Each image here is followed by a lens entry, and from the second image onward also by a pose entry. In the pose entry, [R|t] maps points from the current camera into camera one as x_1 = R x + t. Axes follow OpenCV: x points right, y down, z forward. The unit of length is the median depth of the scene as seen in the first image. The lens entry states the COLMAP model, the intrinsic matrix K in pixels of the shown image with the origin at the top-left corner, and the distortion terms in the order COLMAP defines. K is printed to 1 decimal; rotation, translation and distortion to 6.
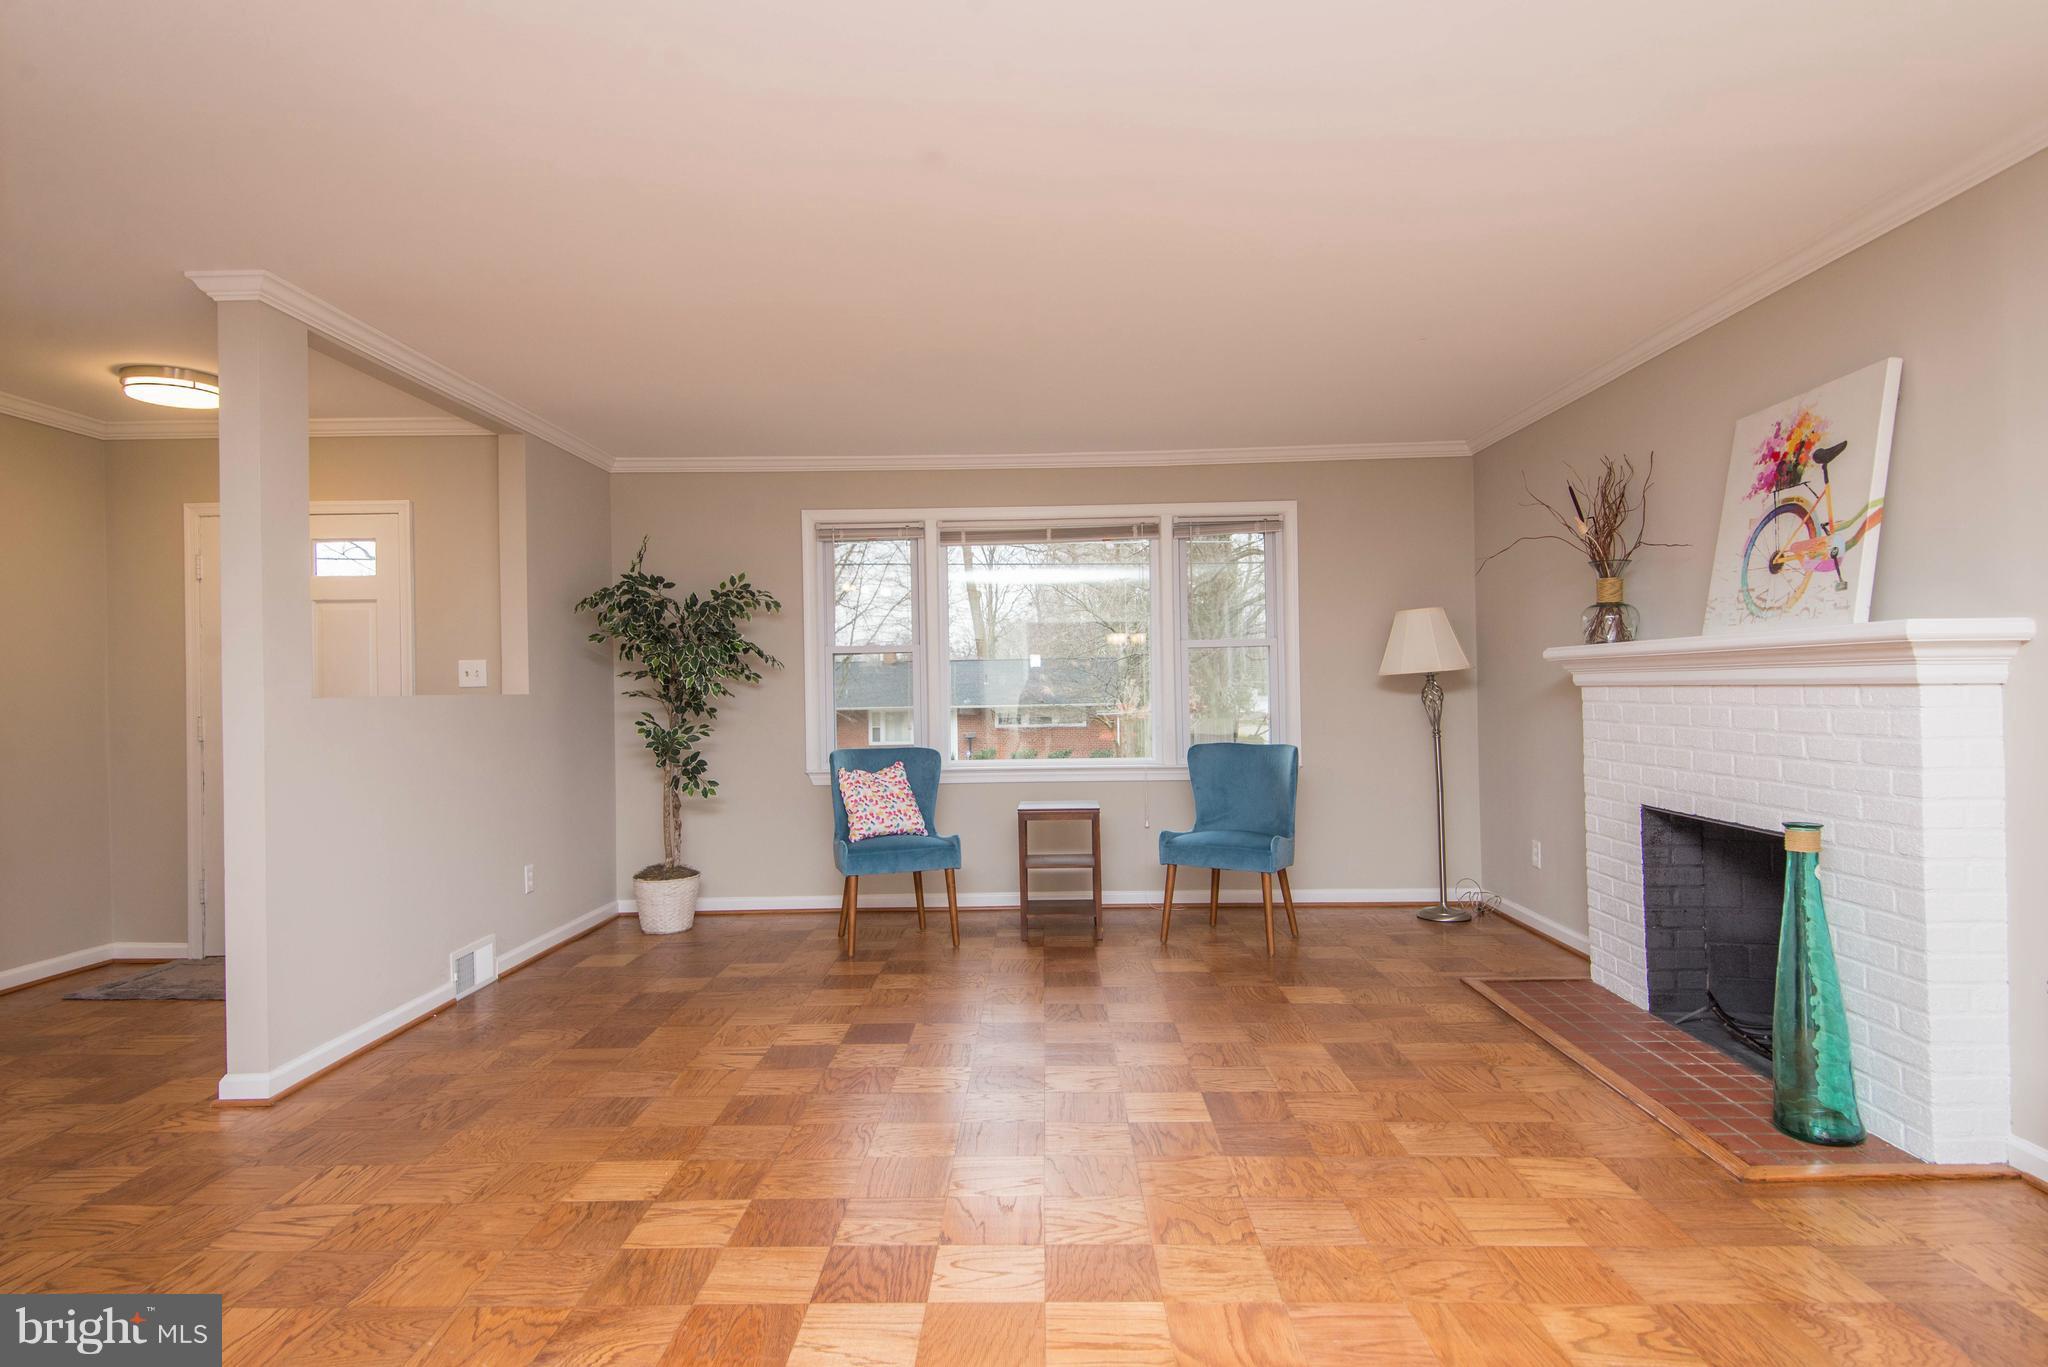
lens RADIAL K [[1186.2, 0, 1024.0], [0, 1186.2, 683.5], [0, 0, 1]] dist [0.002751, 0.000211]
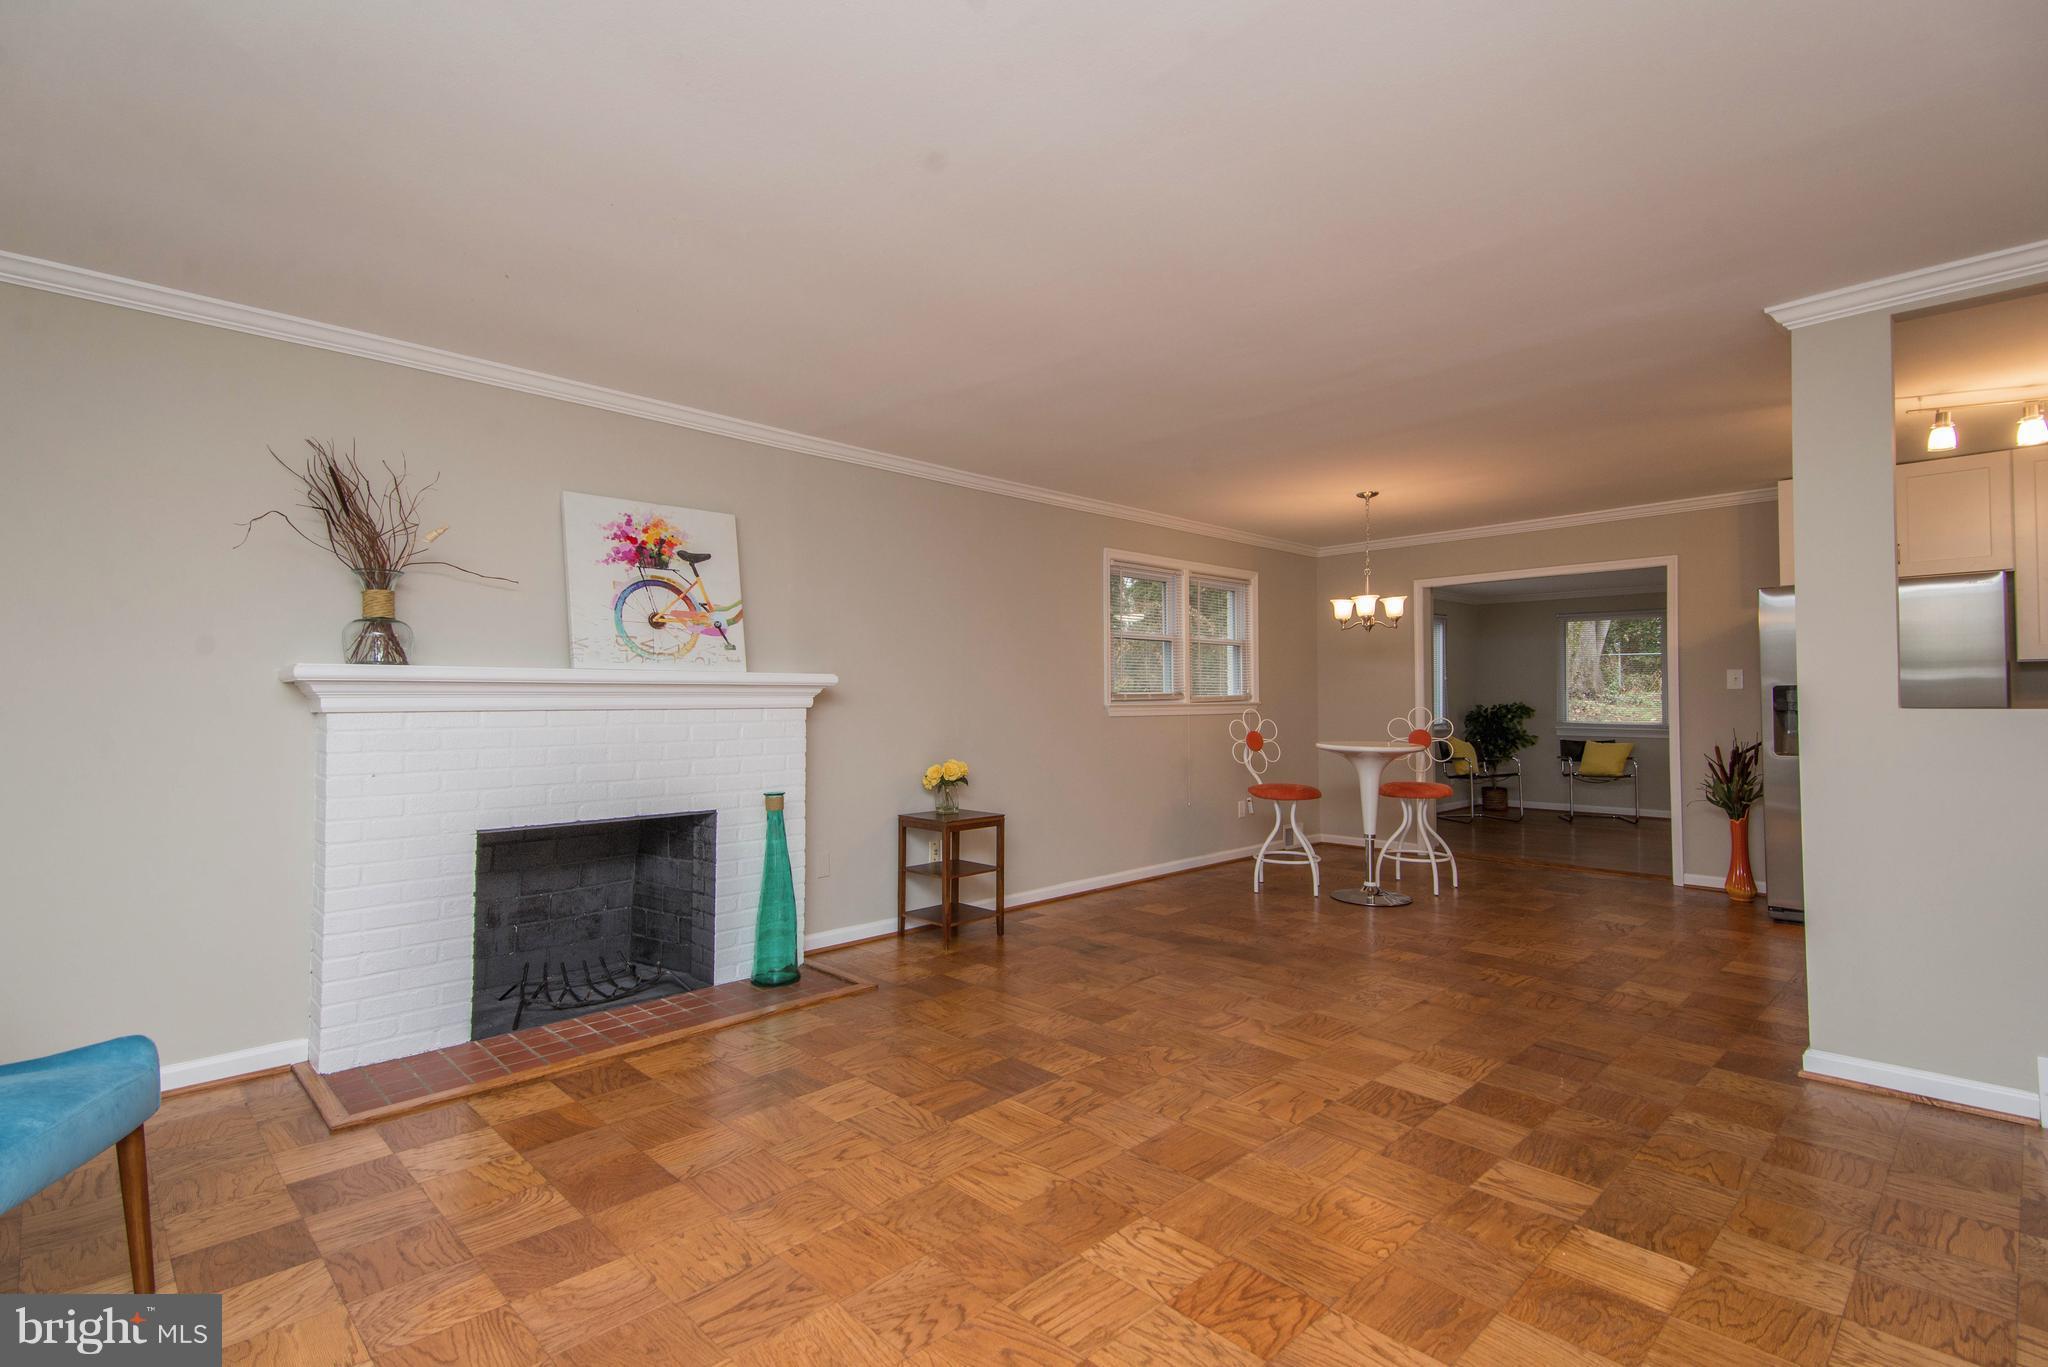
lens RADIAL K [[920.9, 0, 1024.0], [0, 920.9, 683.5], [0, 0, 1]] dist [0.035479, -0.000070]
pose [[-0.708282, 0.030384, 0.705276, -0.428500], [0.010232, 0.999410, -0.032780, 0.010661], [-0.705856, -0.016001, -0.708175, 1.461859]]
